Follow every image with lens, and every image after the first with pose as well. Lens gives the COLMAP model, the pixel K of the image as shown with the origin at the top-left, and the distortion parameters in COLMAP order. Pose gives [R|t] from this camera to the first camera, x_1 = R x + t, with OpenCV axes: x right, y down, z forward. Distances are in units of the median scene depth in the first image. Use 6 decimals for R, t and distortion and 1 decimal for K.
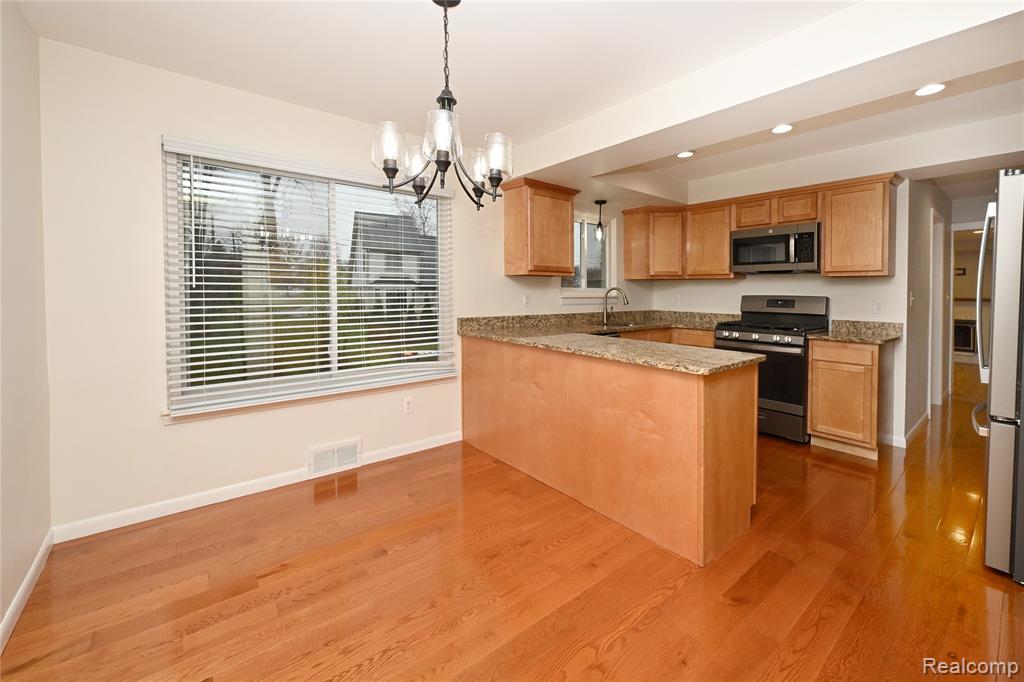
lens RADIAL K [[409.0, 0, 511.0], [0, 409.0, 301.4], [0, 0, 1]] dist [-0.000924, 0.000069]
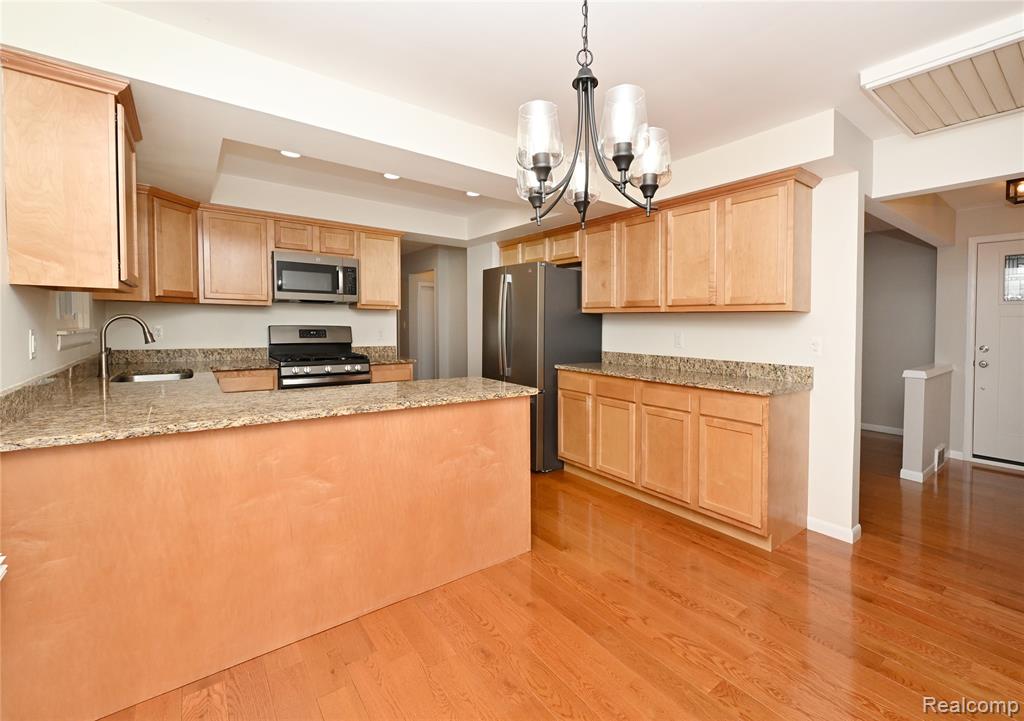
lens RADIAL K [[442.0, 0, 540.1], [0, 442.0, 334.0], [0, 0, 1]] dist [-0.010375, 0.000016]
pose [[0.006345, -0.029196, 0.999554, -0.436451], [0.011204, 0.999513, 0.029124, -0.020936], [-0.999917, 0.011014, 0.006669, 0.495203]]
